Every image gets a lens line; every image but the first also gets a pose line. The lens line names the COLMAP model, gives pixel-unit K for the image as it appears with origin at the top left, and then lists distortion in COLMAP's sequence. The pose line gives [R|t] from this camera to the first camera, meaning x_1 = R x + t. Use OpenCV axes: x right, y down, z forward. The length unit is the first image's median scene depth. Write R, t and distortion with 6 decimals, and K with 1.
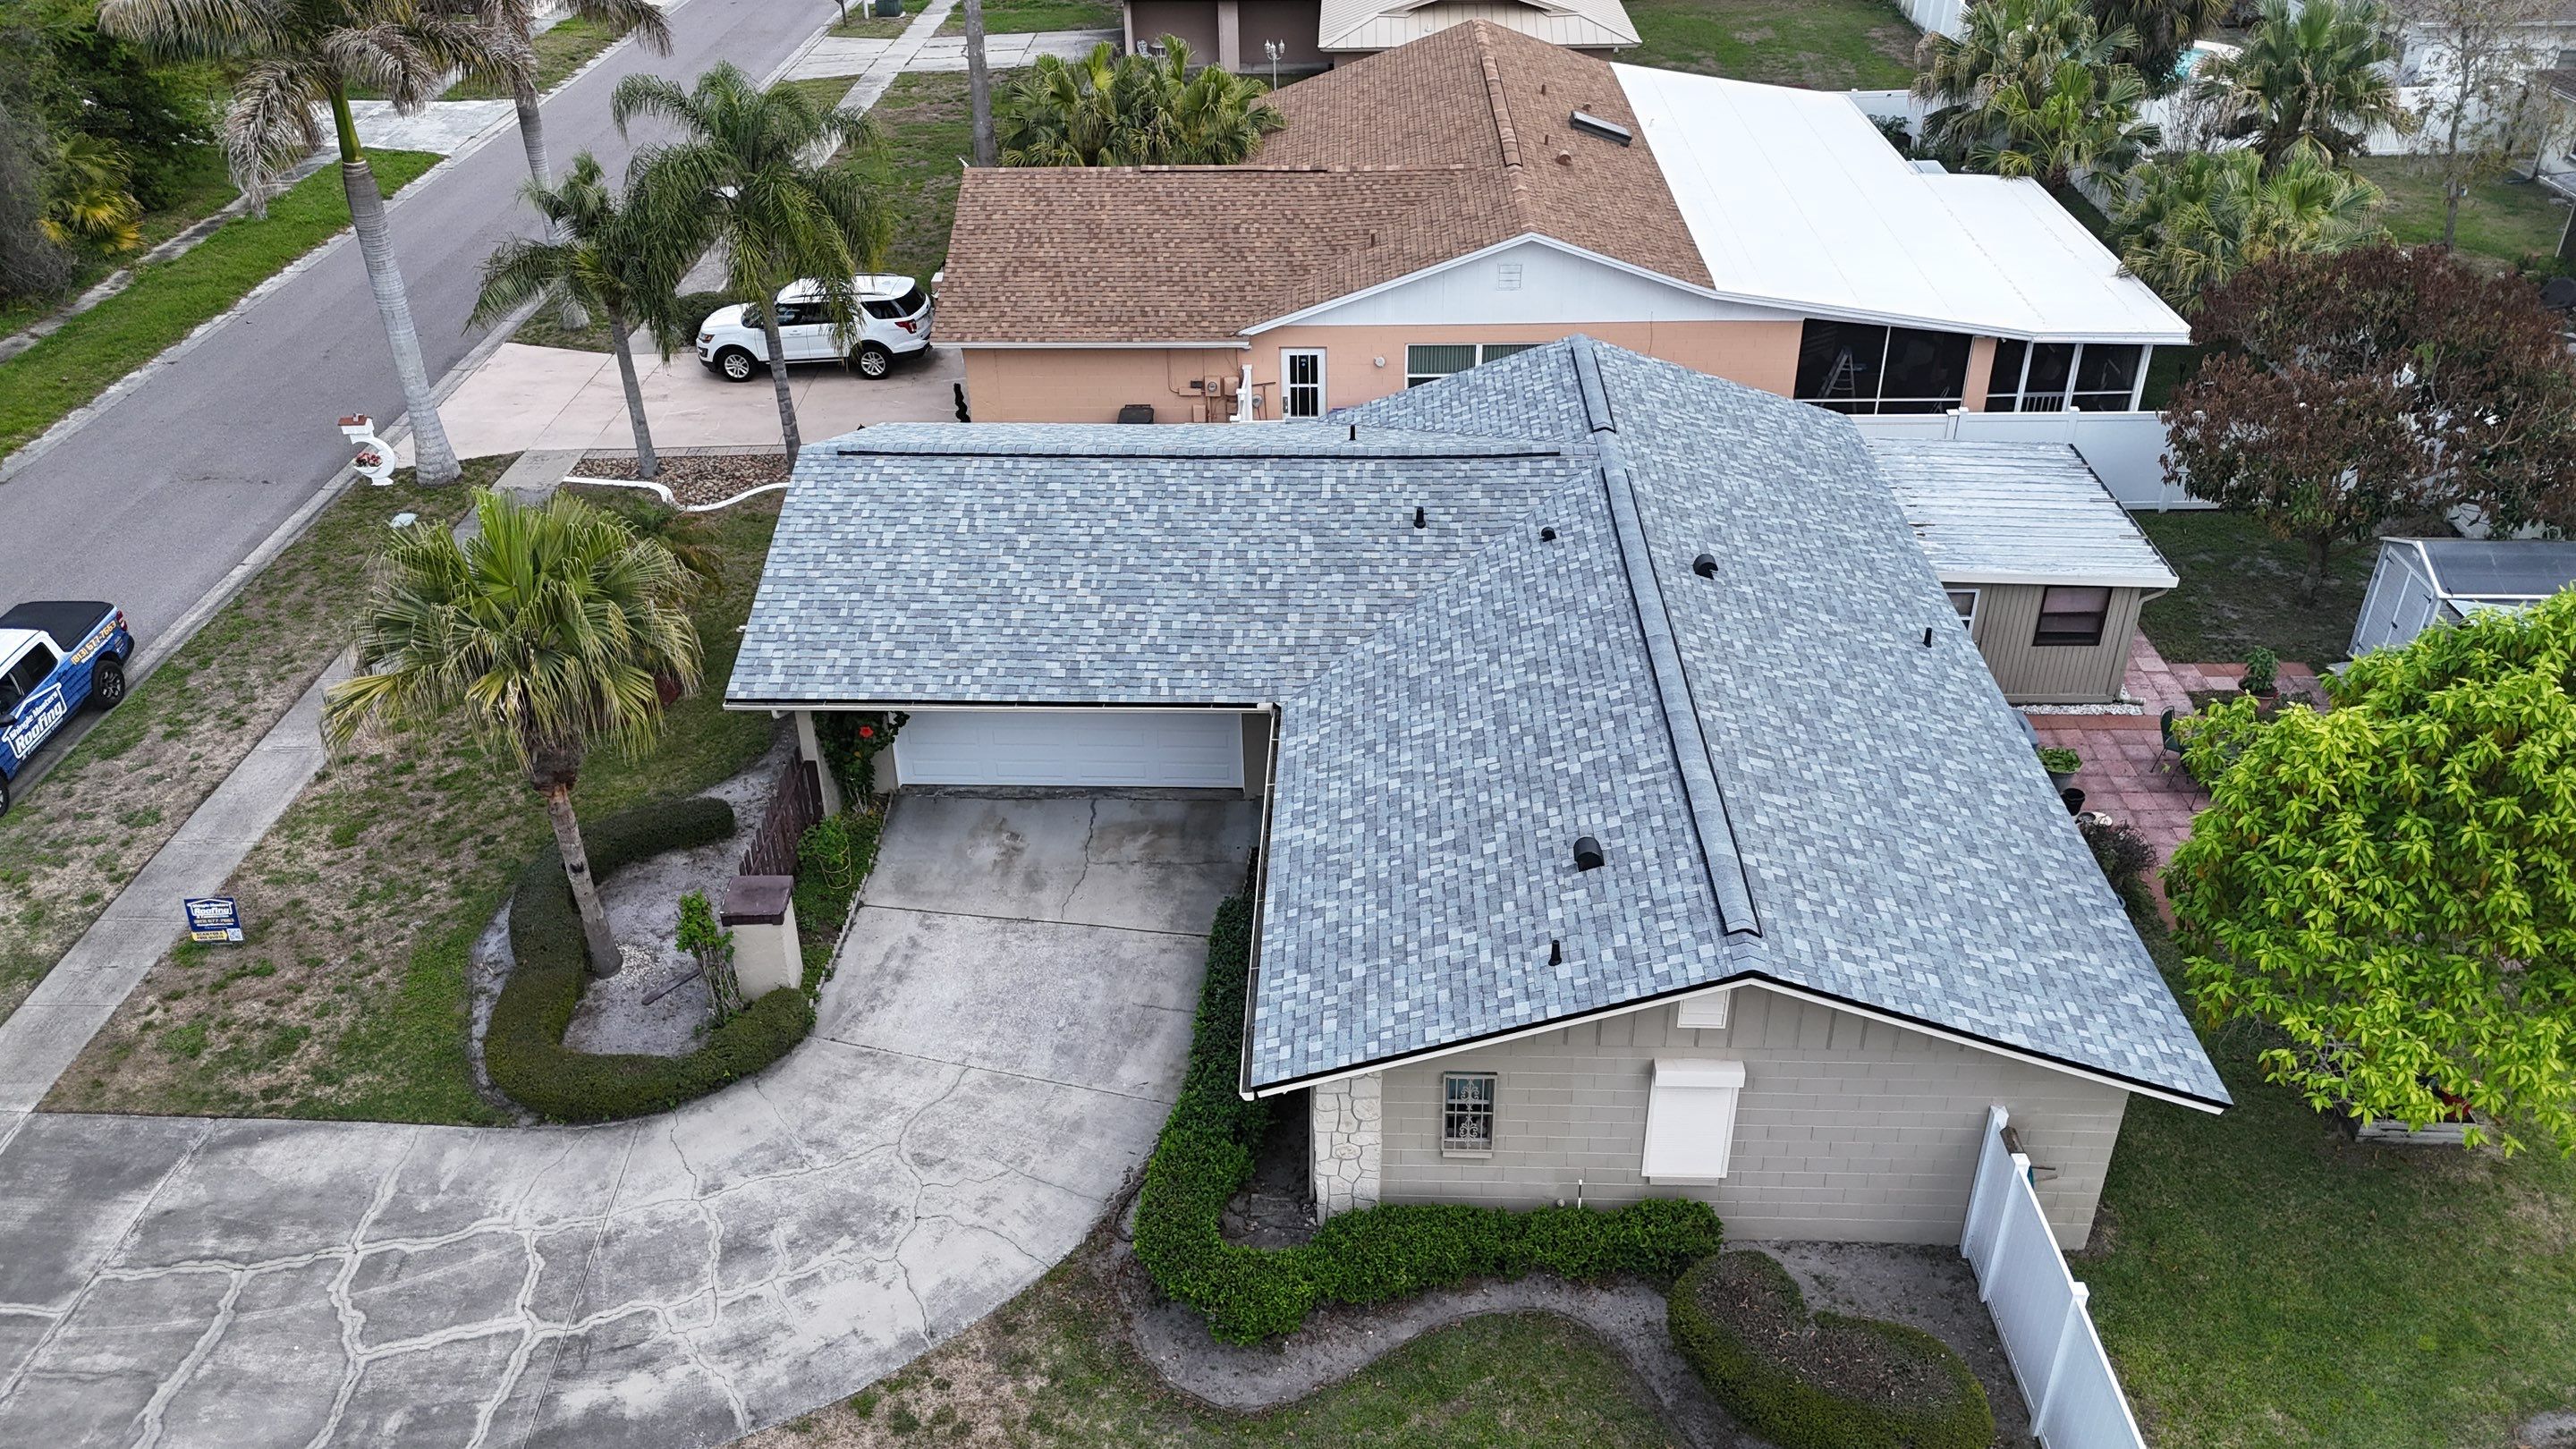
lens RADIAL K [[1892.0, 0, 1283.8], [0, 1892.0, 740.9], [0, 0, 1]] dist [0.067276, -0.066103]
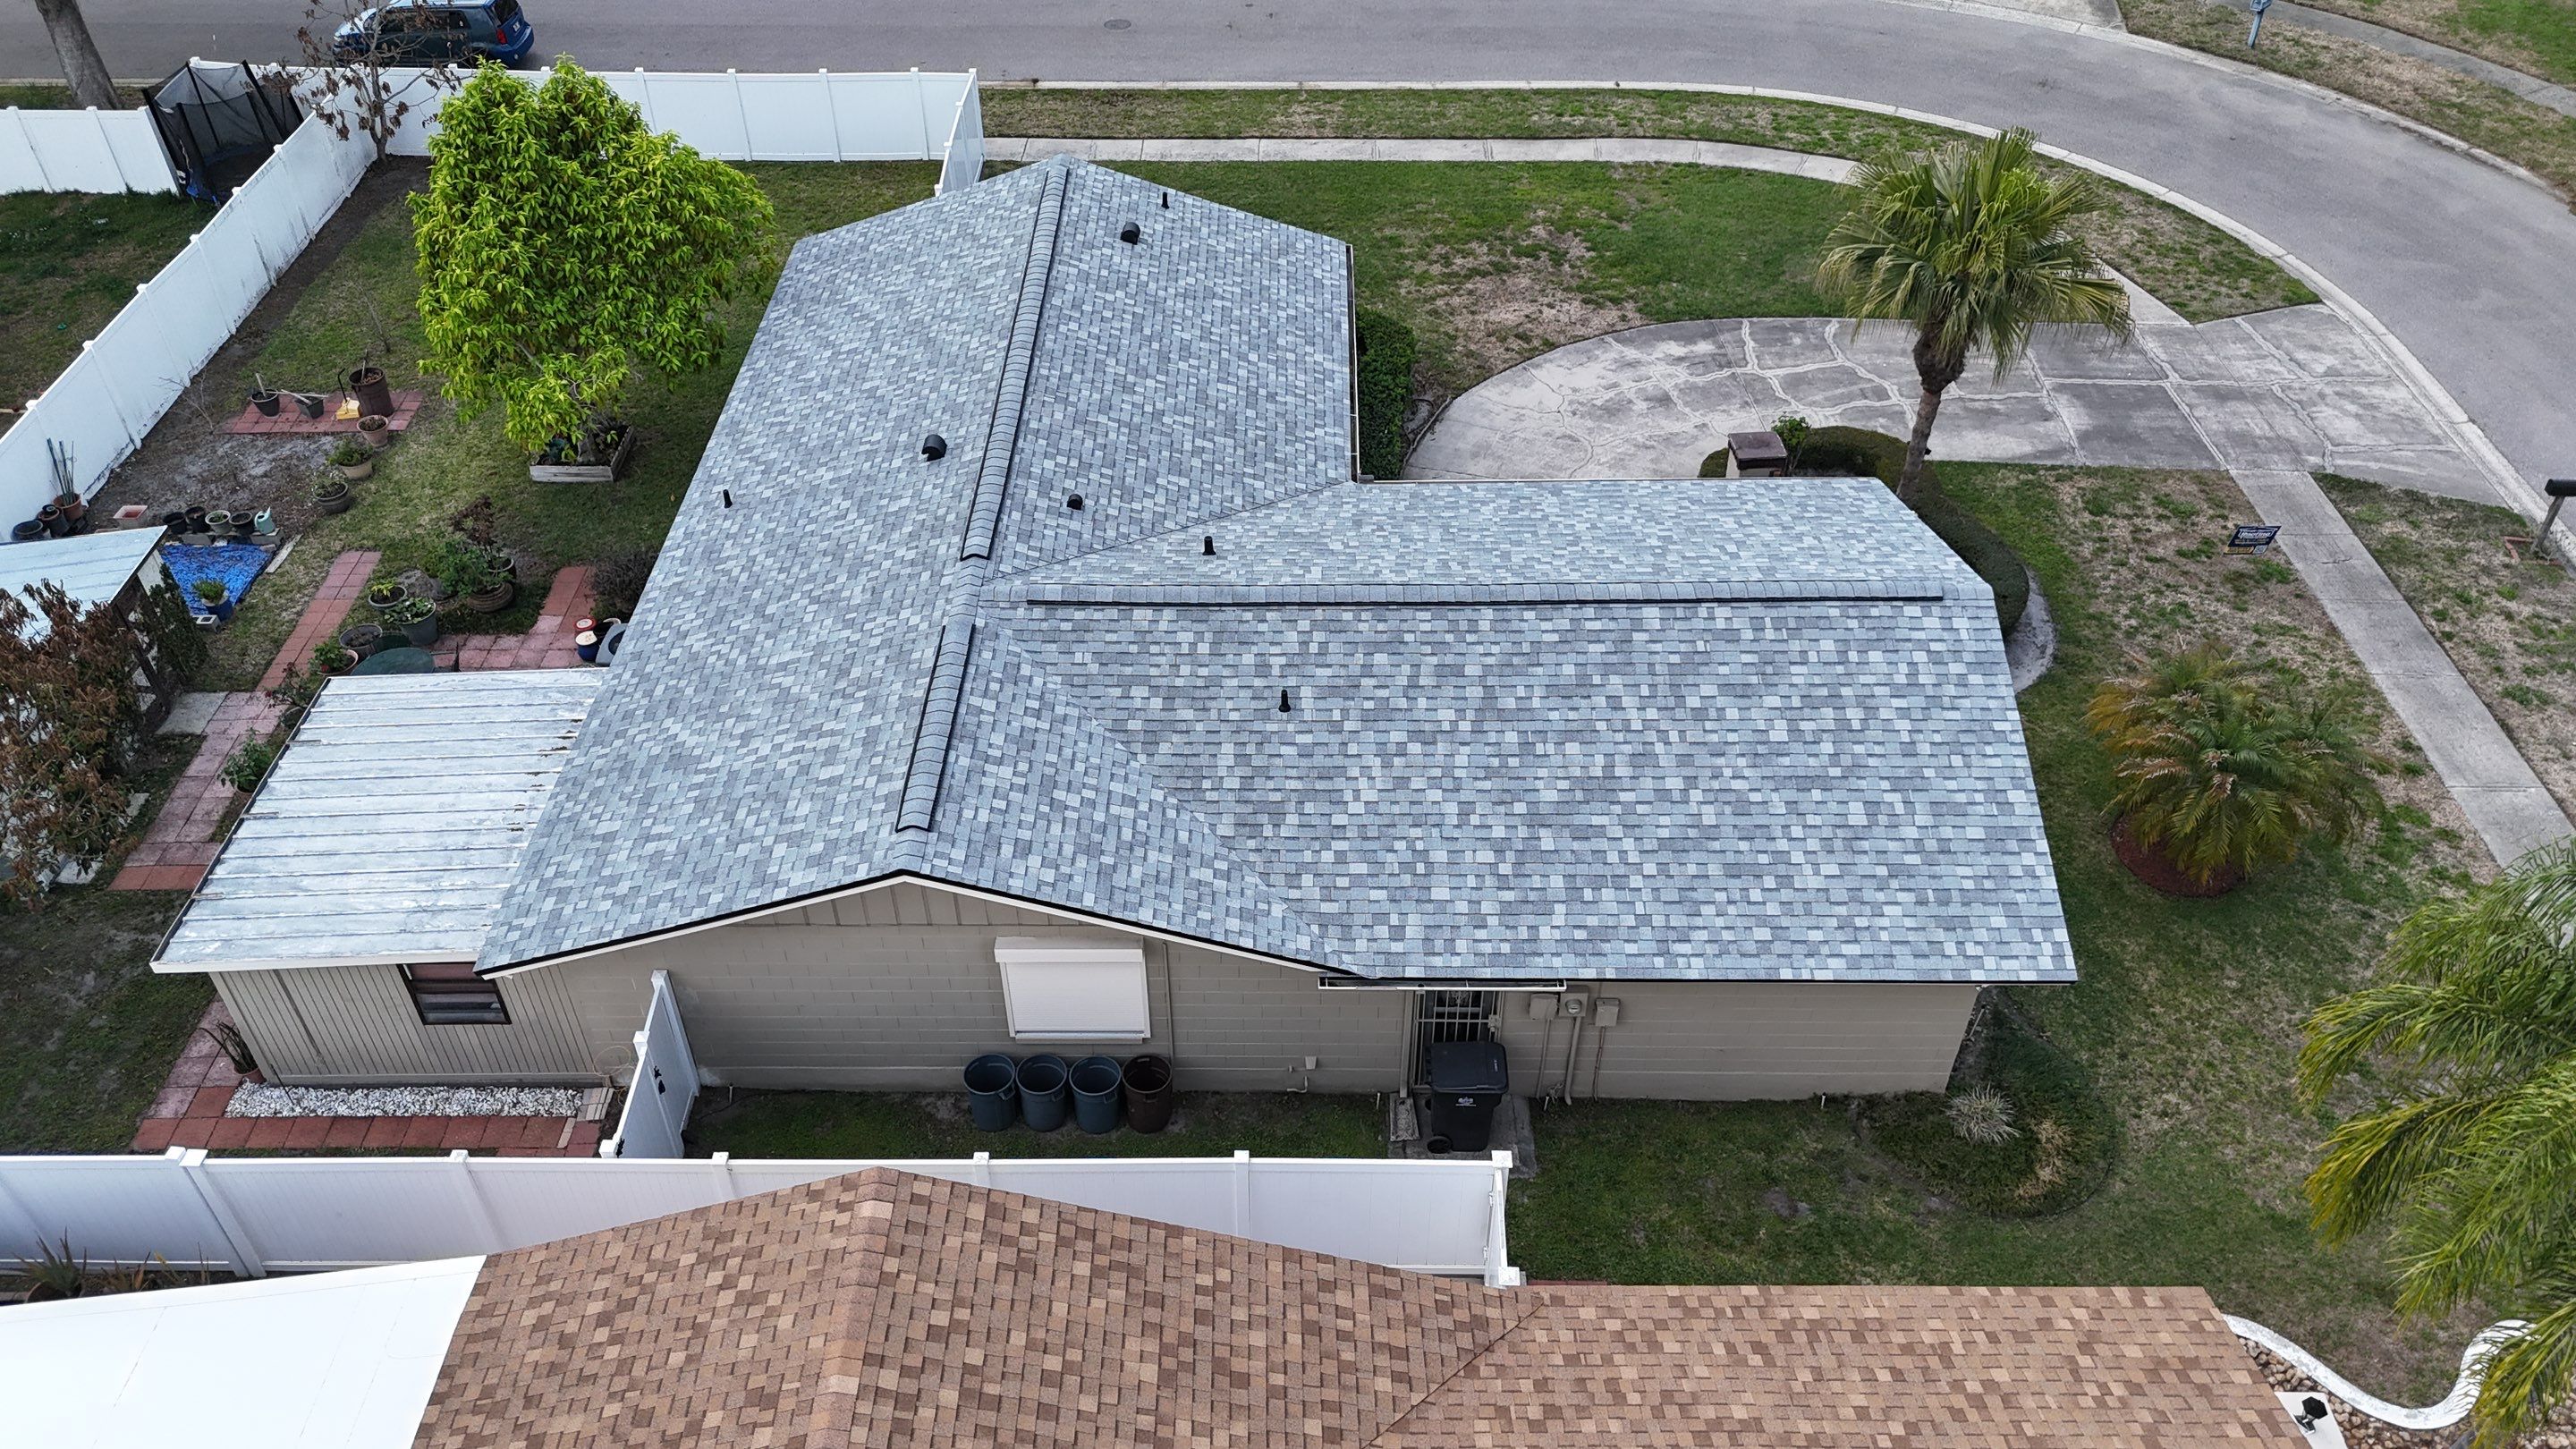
lens RADIAL K [[1892.0, 0, 1286.7], [0, 1892.0, 726.6], [0, 0, 1]] dist [0.067276, -0.066103]
pose [[-0.999275, 0.037394, -0.007178, 0.047489], [0.004162, 0.294651, 0.955596, -0.983434], [0.037849, 0.954873, -0.294593, 1.409563]]
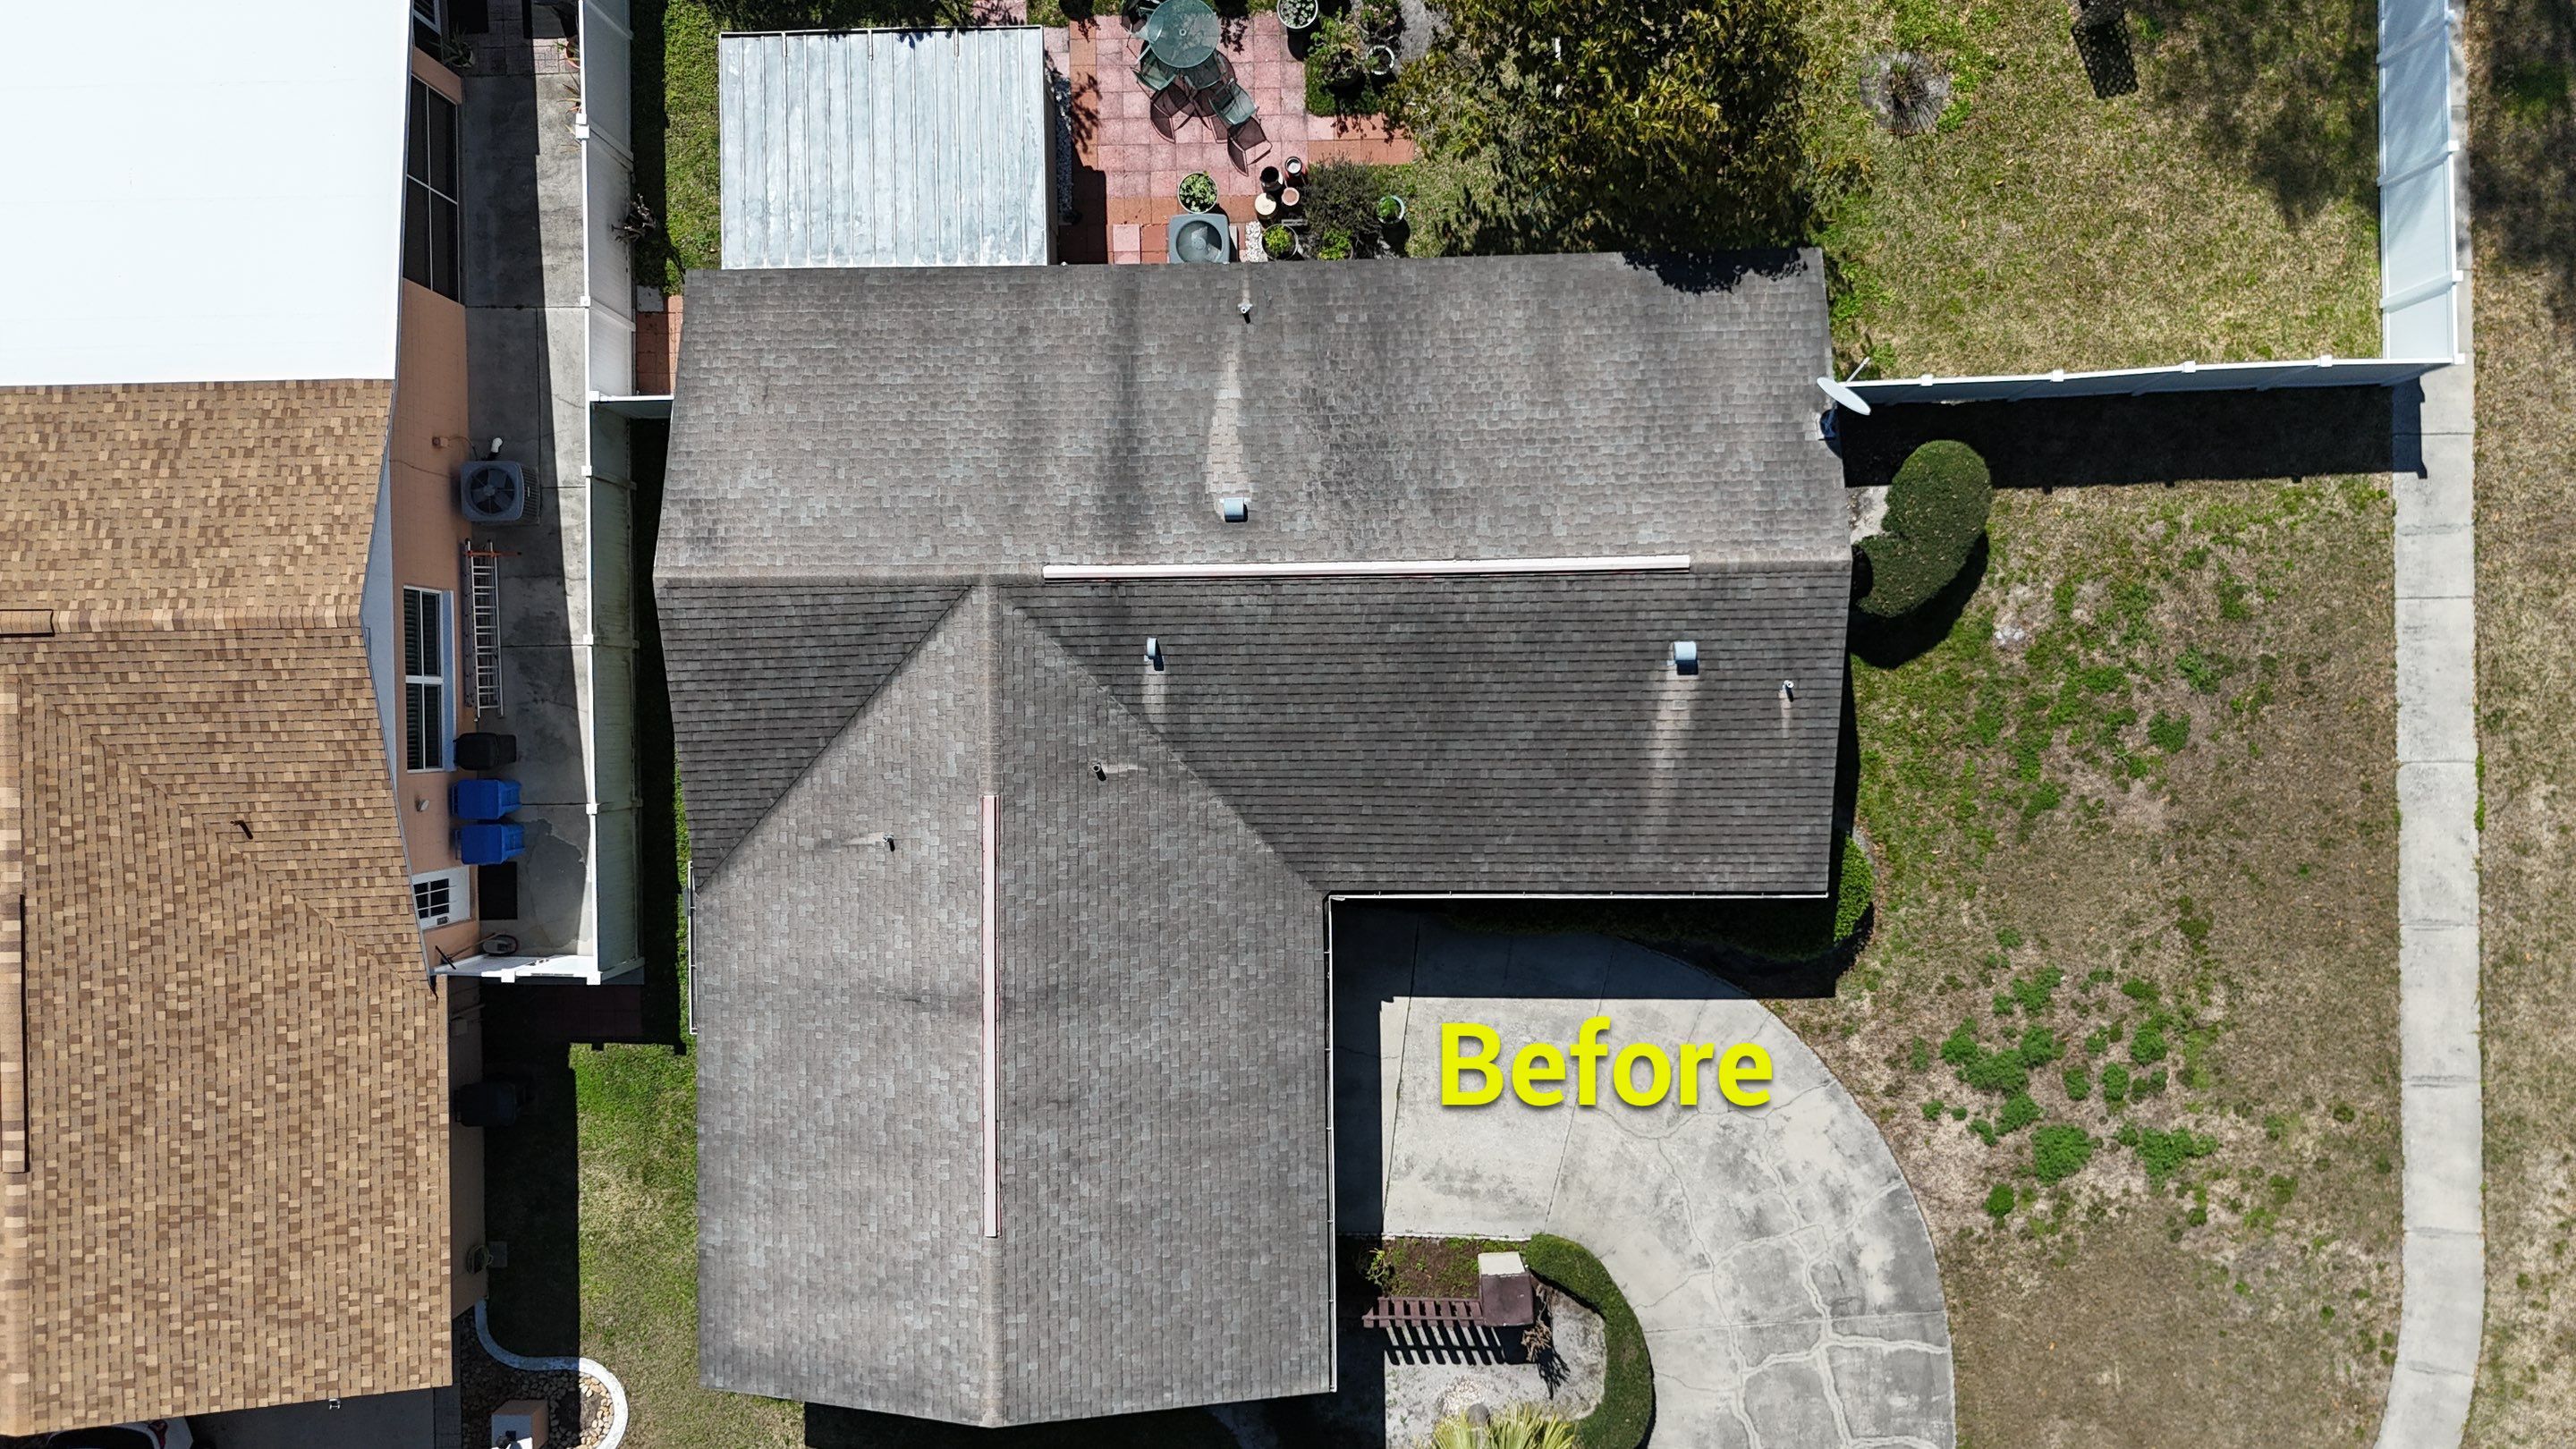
lens RADIAL K [[1892.0, 0, 1284.8], [0, 1892.0, 725.3], [0, 0, 1]] dist [0.067276, -0.066103]
pose [[-0.046265, -0.998850, 0.012594, 0.082360], [0.560753, -0.015535, 0.827838, -0.941397], [-0.826690, 0.045362, 0.560826, 0.369814]]
